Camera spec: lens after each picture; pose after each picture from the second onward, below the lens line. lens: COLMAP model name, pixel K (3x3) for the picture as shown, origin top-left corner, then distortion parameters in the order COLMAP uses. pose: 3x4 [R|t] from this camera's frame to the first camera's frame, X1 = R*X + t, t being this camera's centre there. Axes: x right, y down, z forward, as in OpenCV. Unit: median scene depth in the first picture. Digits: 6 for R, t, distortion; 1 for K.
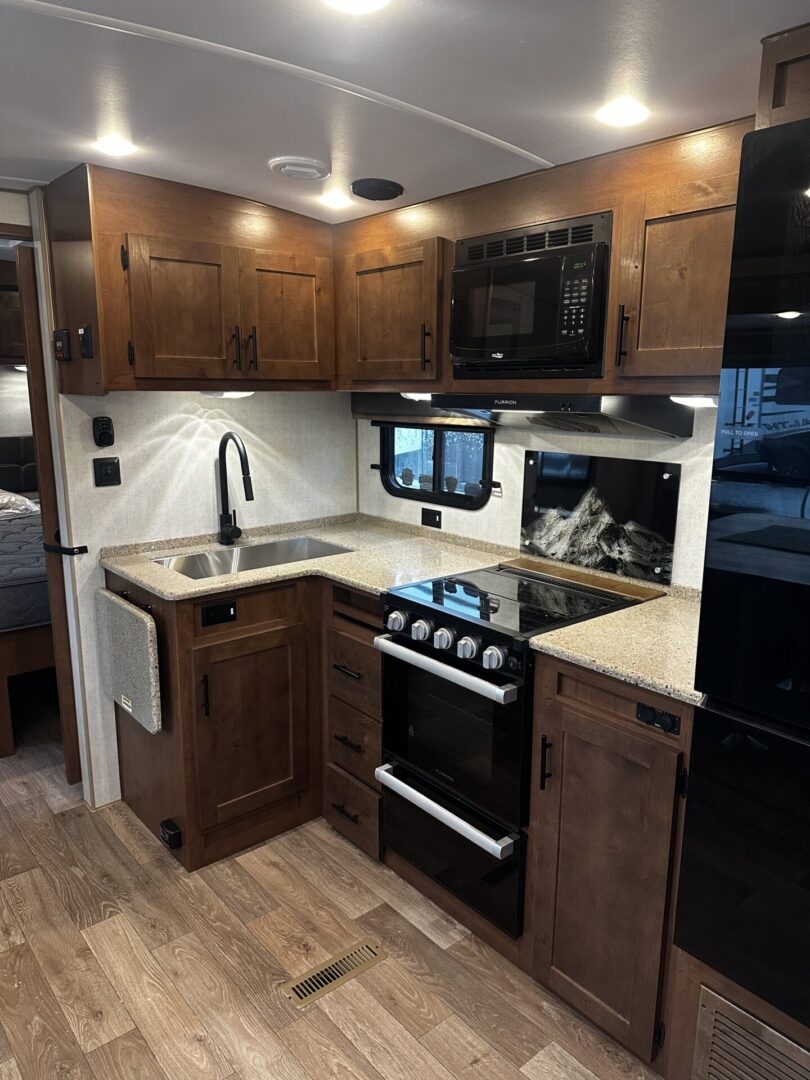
lens RADIAL K [[754.2, 0, 406.3], [0, 754.2, 546.7], [0, 0, 1]] dist [0.041220, -0.041044]
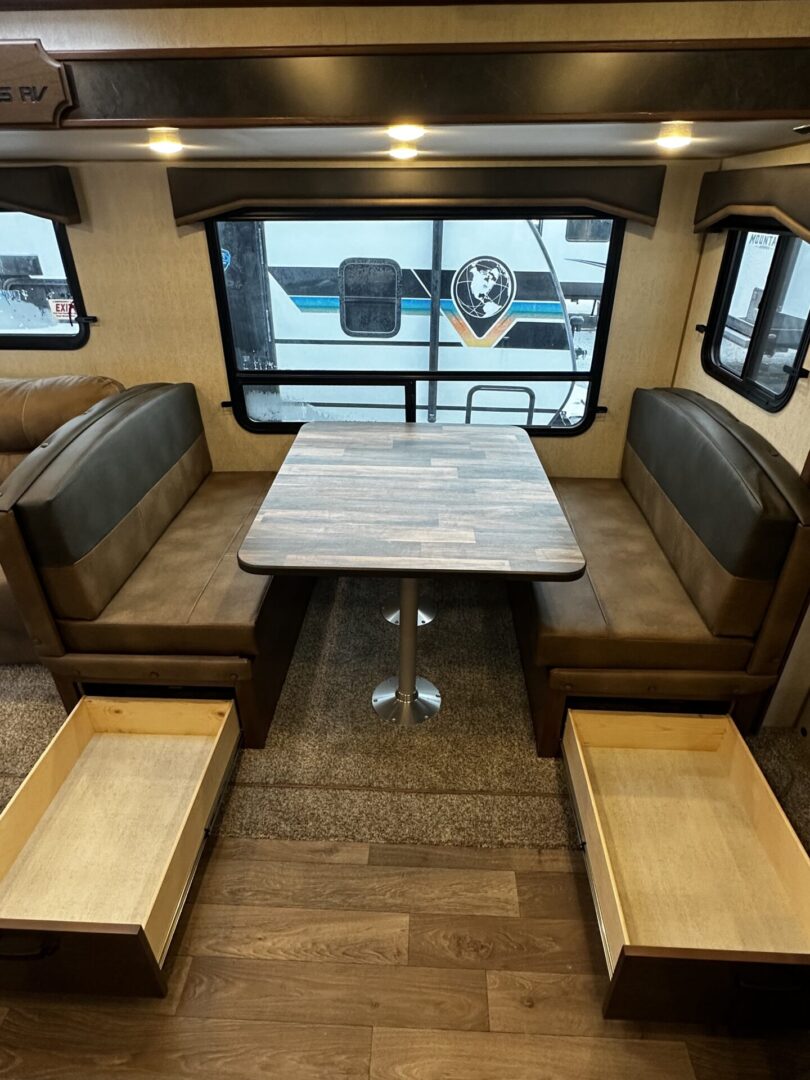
lens RADIAL K [[596.3, 0, 408.2], [0, 596.3, 536.1], [0, 0, 1]] dist [-0.015466, 0.003508]
pose [[-0.670047, 0.352780, -0.653134, -0.023815], [-0.160028, 0.790520, 0.591159, -0.203371], [0.724864, 0.500624, -0.473231, 0.770214]]
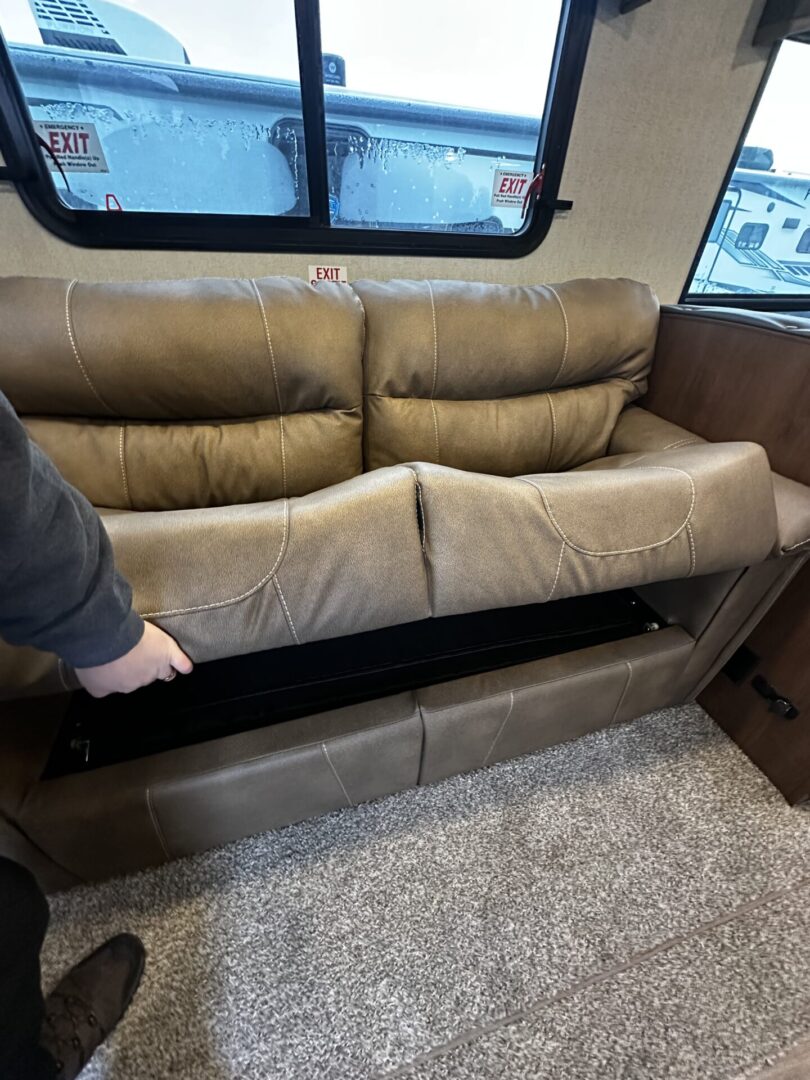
lens RADIAL K [[428.1, 0, 407.1], [0, 428.1, 538.4], [0, 0, 1]] dist [-0.002231, -0.001006]
pose [[-0.399119, 0.520030, -0.755164, 0.189635], [-0.226148, 0.742331, 0.630716, 0.214885], [0.888572, 0.422509, -0.178675, -0.223458]]
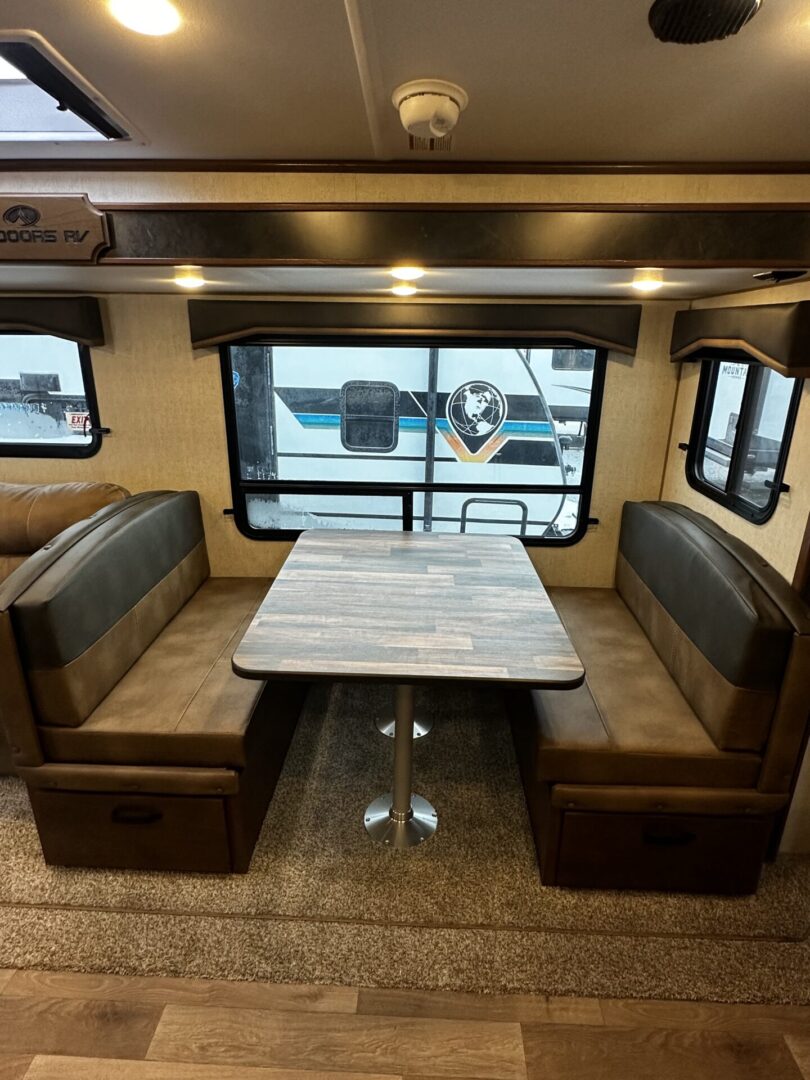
lens RADIAL K [[596.3, 0, 408.4], [0, 596.3, 537.1], [0, 0, 1]] dist [-0.015466, 0.003508]
pose [[-0.666332, 0.220075, -0.712439, -0.015214], [-0.173856, 0.883266, 0.435449, -0.200739], [0.725104, 0.414015, -0.550287, 0.773402]]
